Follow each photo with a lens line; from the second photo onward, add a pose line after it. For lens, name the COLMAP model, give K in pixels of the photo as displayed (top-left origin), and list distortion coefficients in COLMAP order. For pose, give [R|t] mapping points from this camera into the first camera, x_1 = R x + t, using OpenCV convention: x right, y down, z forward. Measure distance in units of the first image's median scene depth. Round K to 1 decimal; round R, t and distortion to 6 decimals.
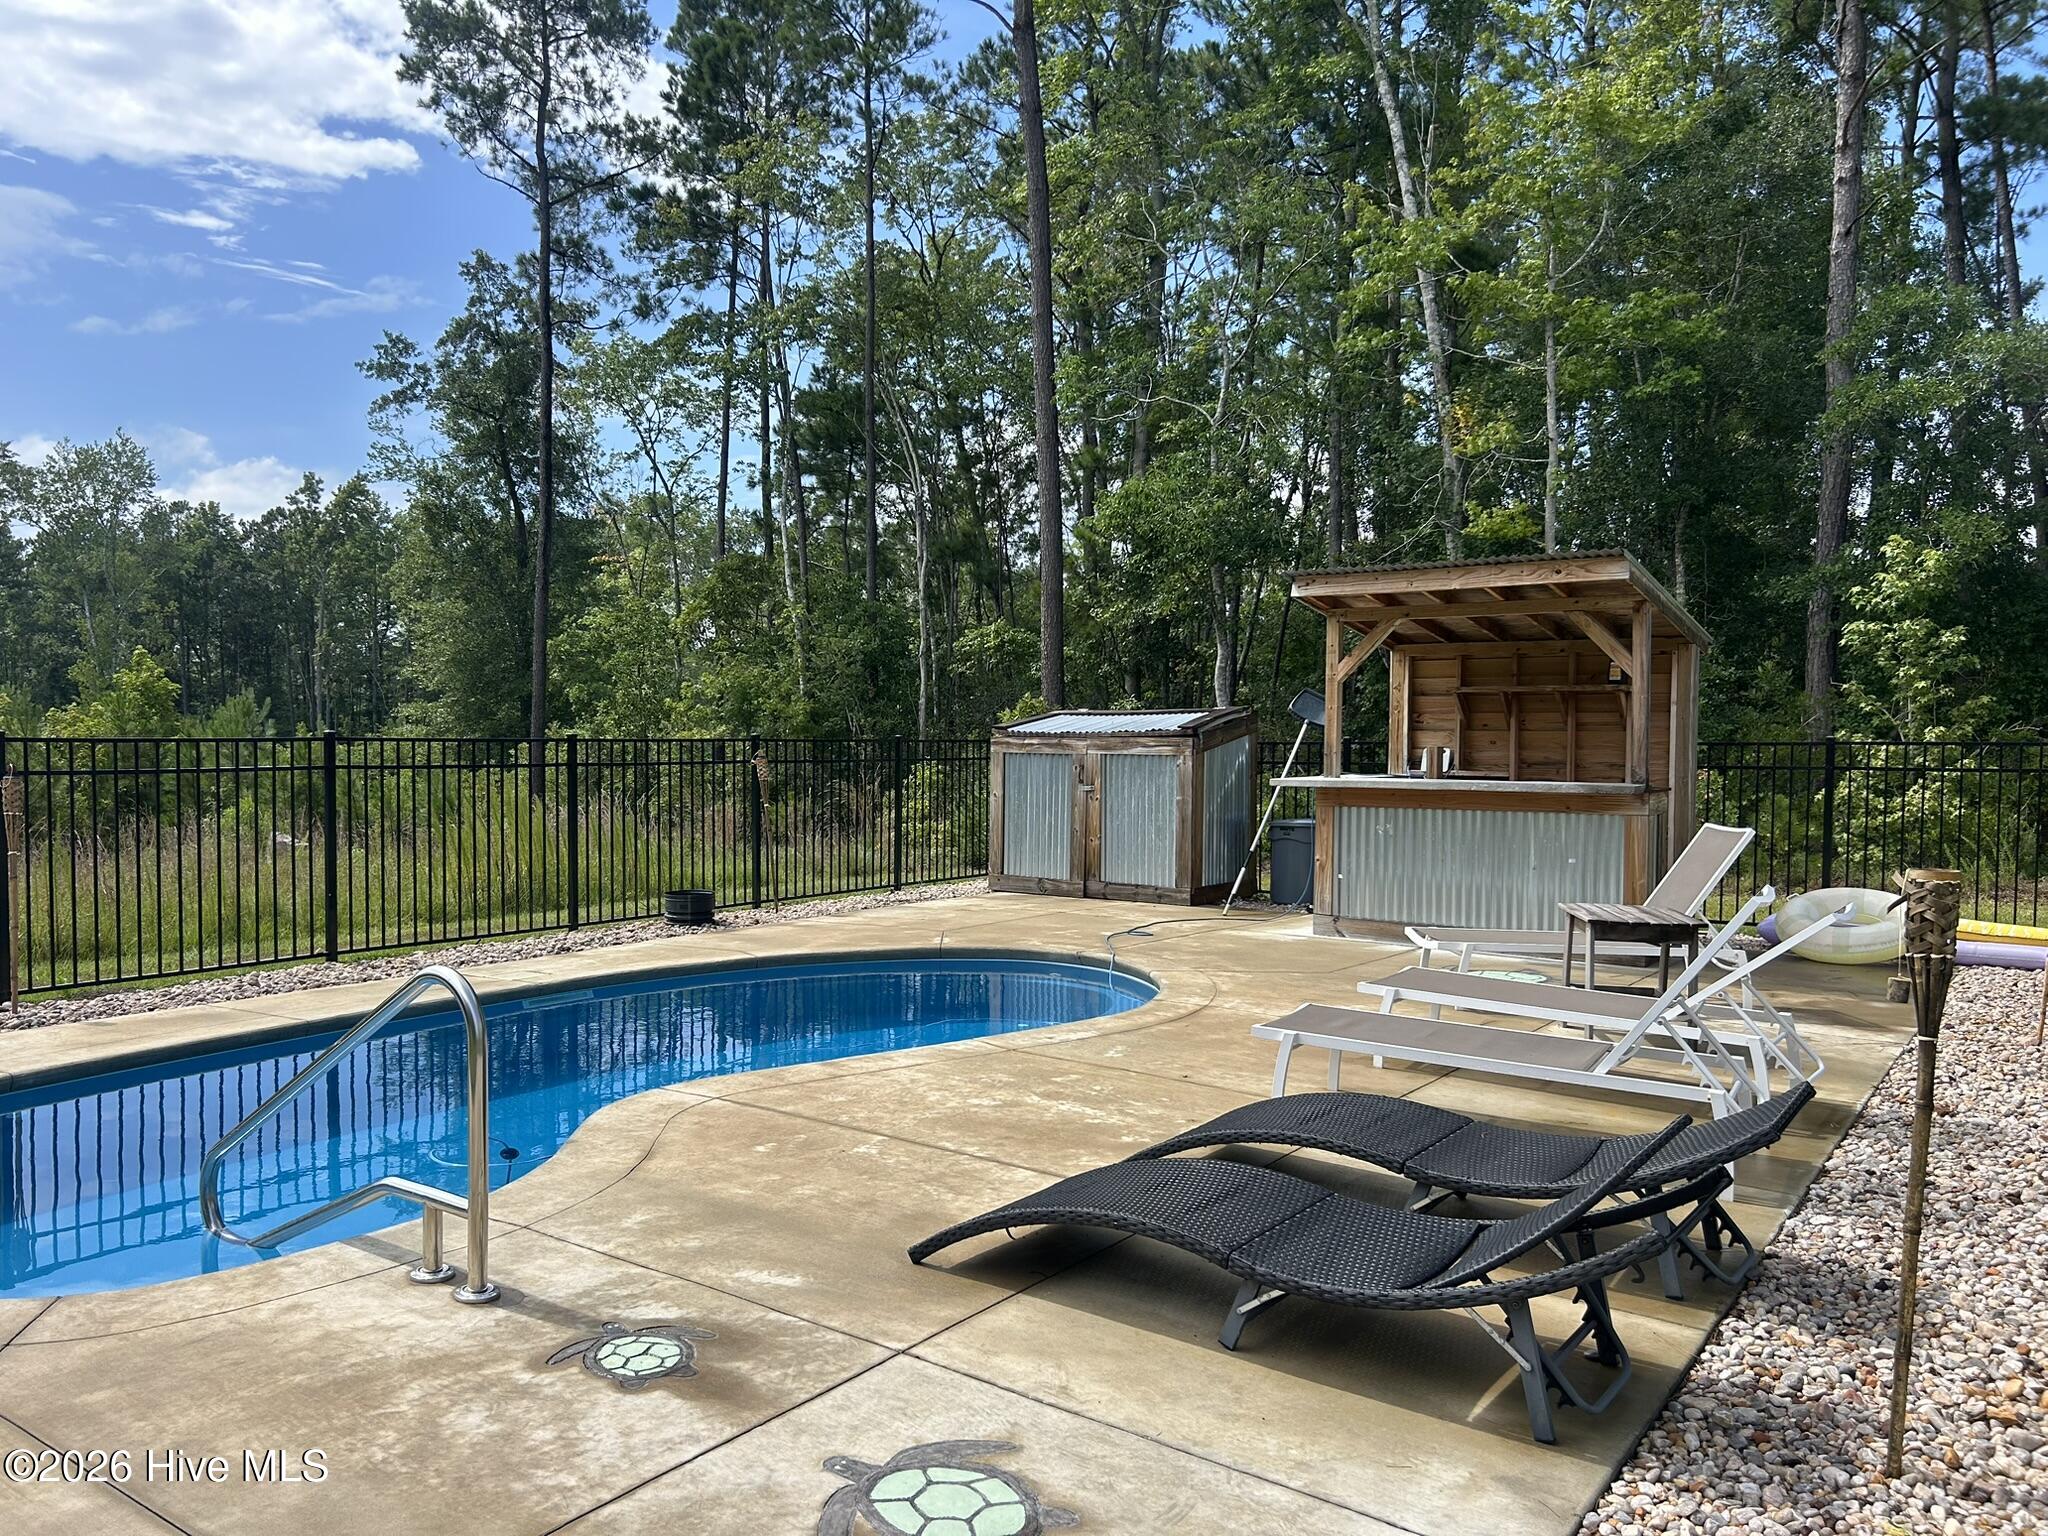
lens RADIAL K [[1533.1, 0, 1012.9], [0, 1533.1, 781.5], [0, 0, 1]] dist [0.076442, -0.088700]
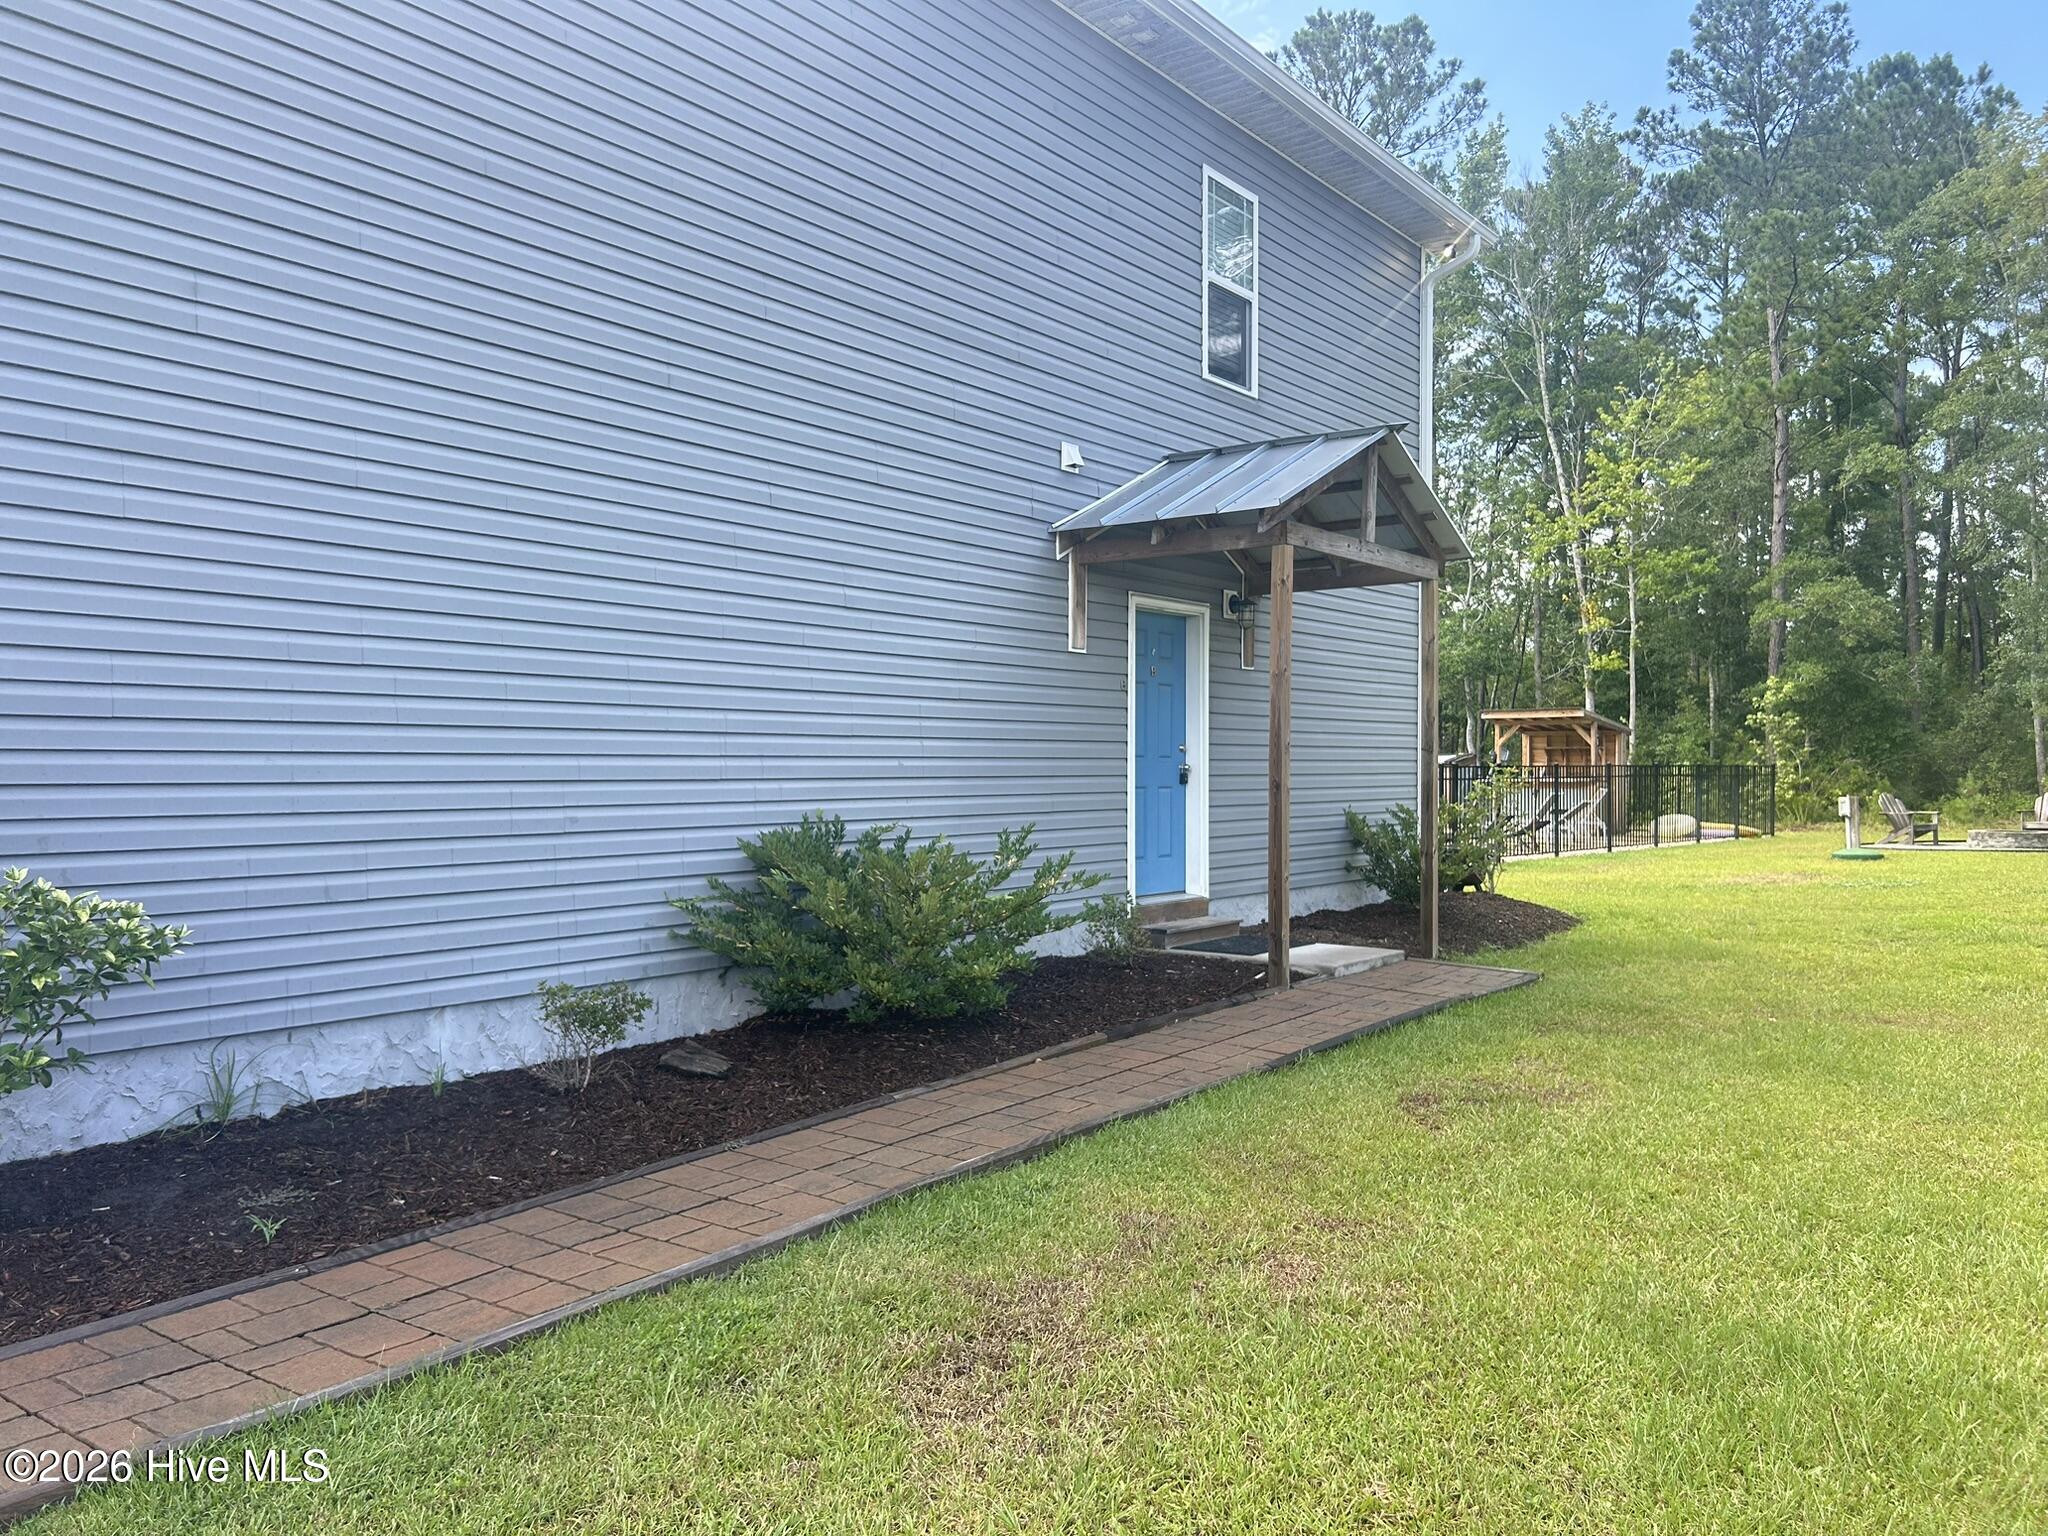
lens RADIAL K [[1533.1, 0, 1012.9], [0, 1533.1, 781.5], [0, 0, 1]] dist [0.076442, -0.088700]
pose [[0.985938, -0.001736, -0.167102, -0.193099], [-0.002224, 0.999721, -0.023506, 0.068106], [0.167096, 0.023547, 0.985659, -1.868276]]
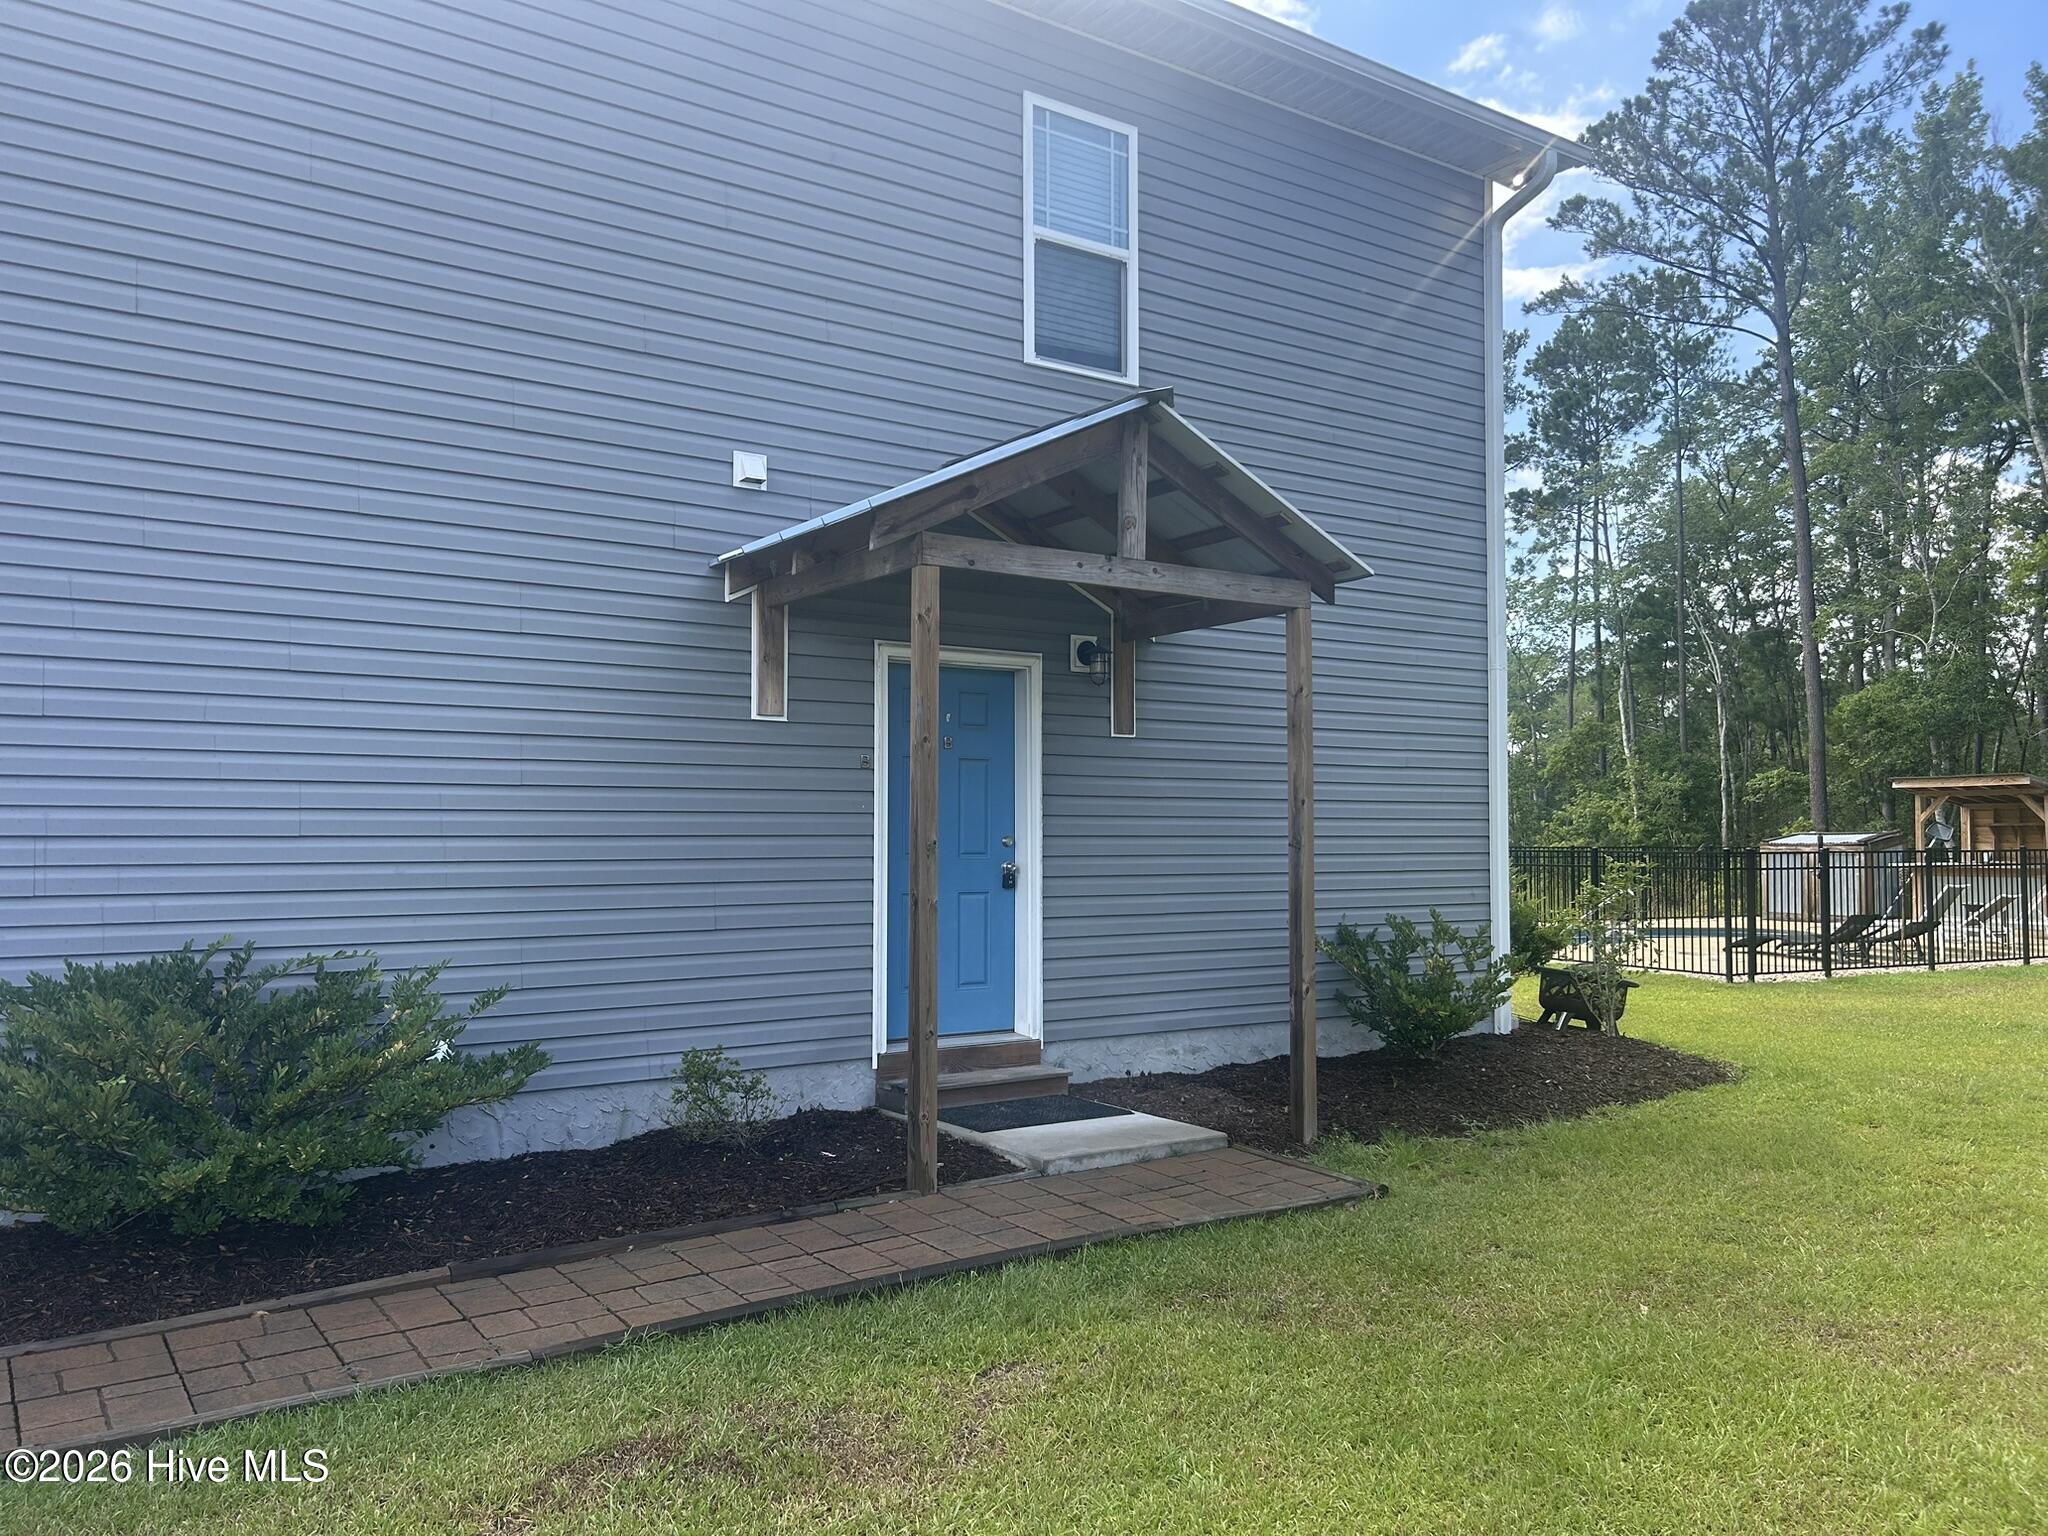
lens RADIAL K [[1533.1, 0, 1012.9], [0, 1533.1, 781.5], [0, 0, 1]] dist [0.076442, -0.088700]
pose [[0.882144, -0.020052, -0.470552, 0.097764], [-0.013189, 0.997650, -0.067240, 0.045206], [0.470795, 0.065522, 0.879806, -1.554992]]
